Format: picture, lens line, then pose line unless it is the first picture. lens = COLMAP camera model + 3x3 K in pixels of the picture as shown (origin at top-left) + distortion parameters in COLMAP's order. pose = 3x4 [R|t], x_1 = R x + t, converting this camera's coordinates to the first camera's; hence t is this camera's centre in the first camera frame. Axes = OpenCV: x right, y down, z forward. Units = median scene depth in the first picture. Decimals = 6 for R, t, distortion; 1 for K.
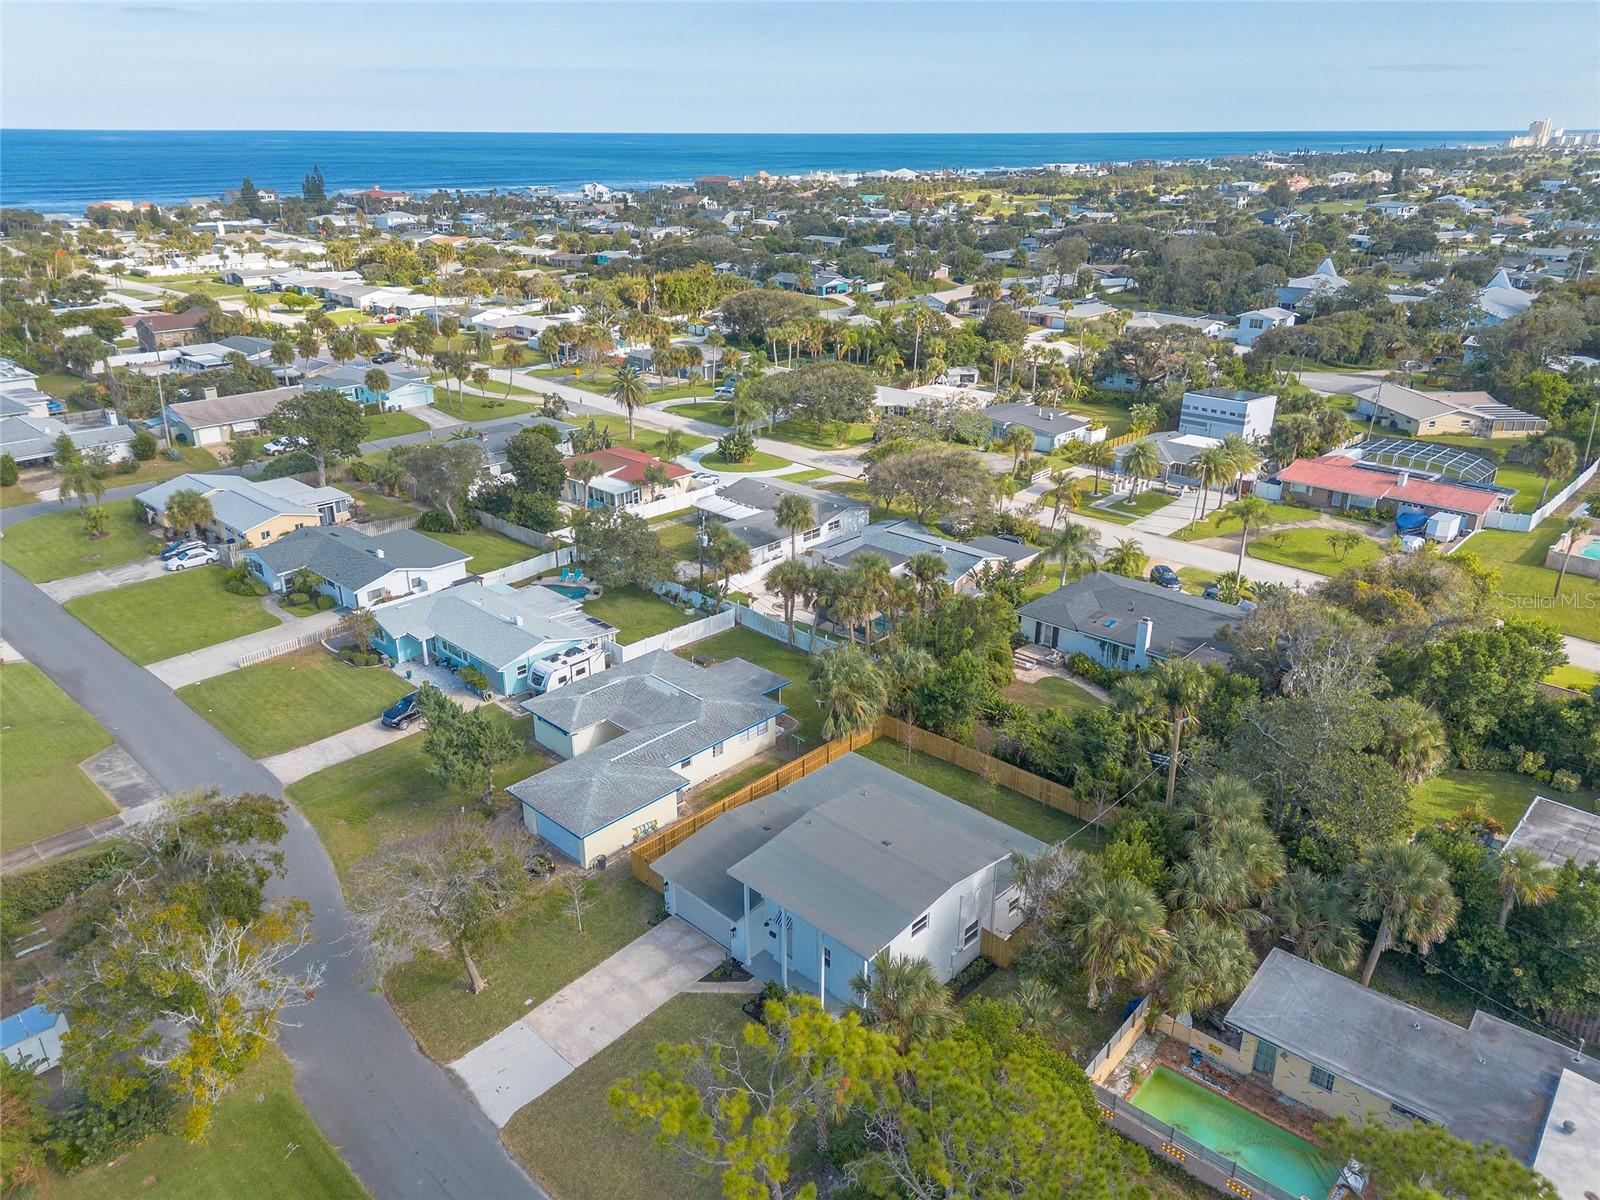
lens RADIAL K [[1130.2, 0, 800.0], [0, 1130.2, 600.0], [0, 0, 1]] dist [0.083059, -0.104379]
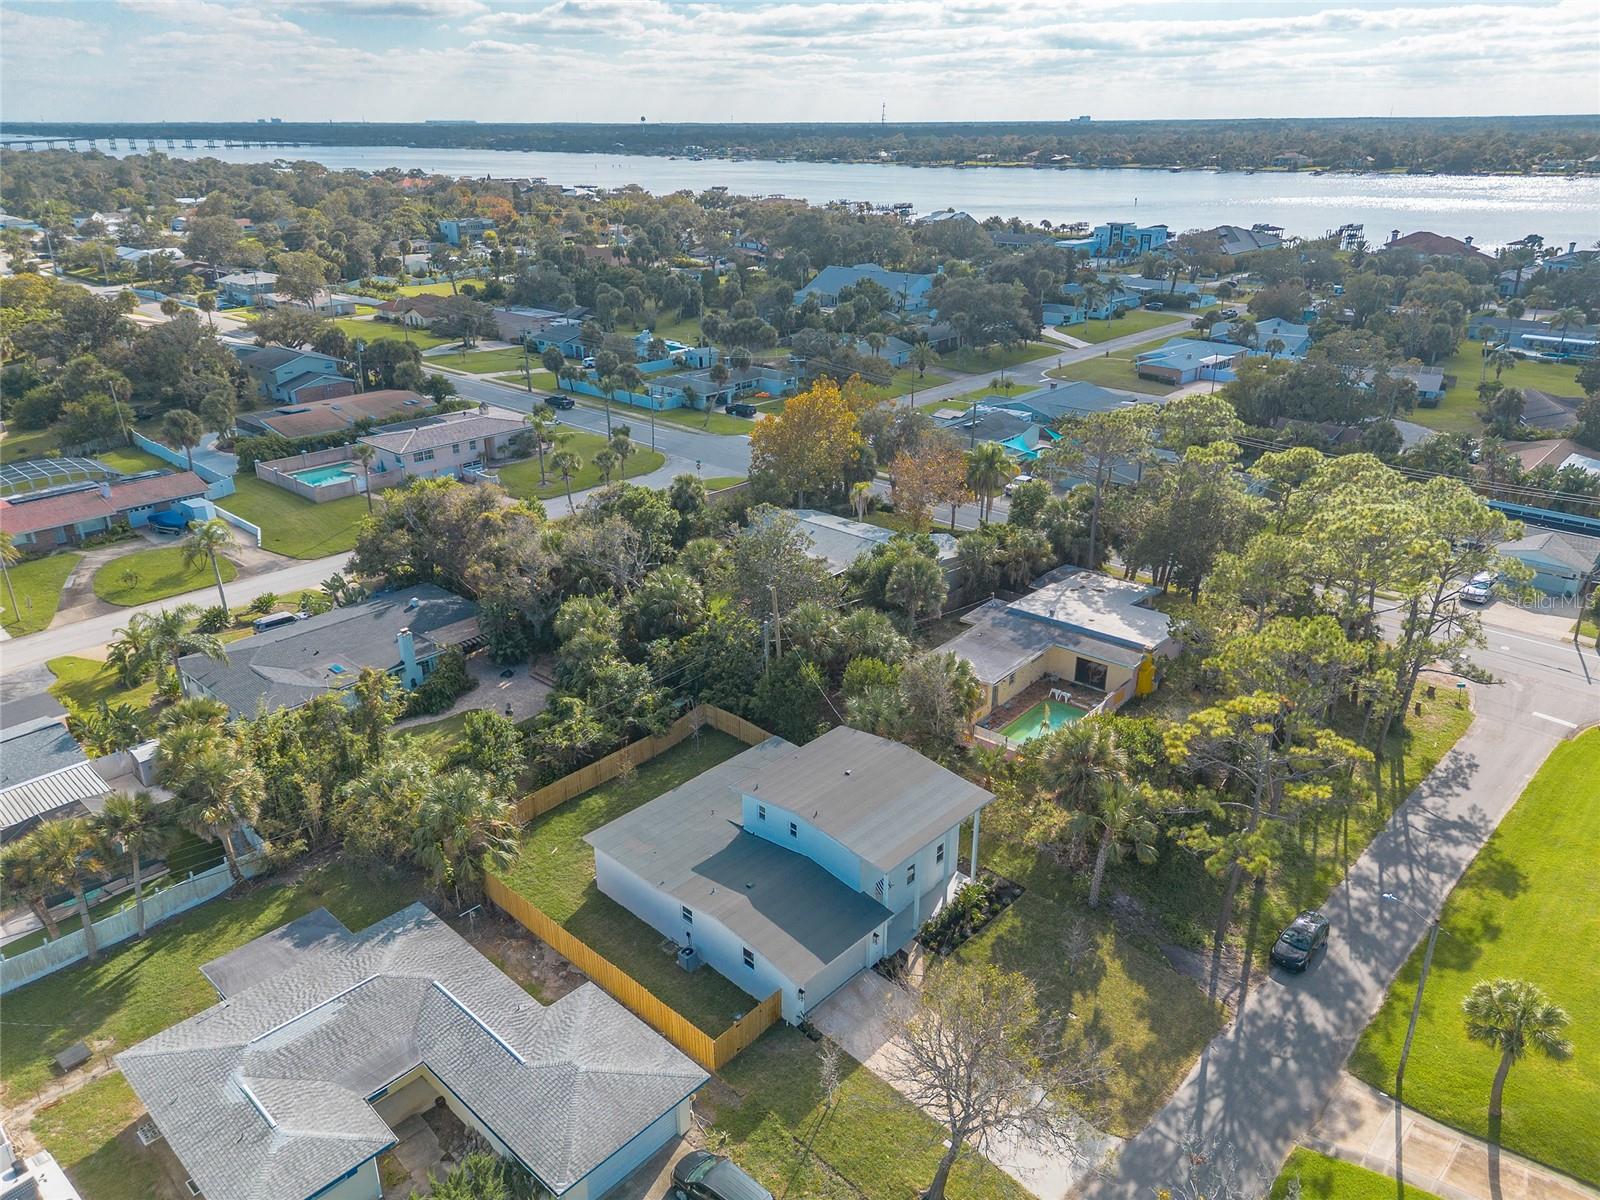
lens RADIAL K [[1123.6, 0, 800.0], [0, 1123.6, 600.0], [0, 0, 1]] dist [0.044263, -0.050373]
pose [[-0.017606, -0.383683, 0.923297, -0.433559], [0.377079, 0.852703, 0.361538, -0.170572], [-0.926014, 0.354521, 0.129666, 0.433395]]
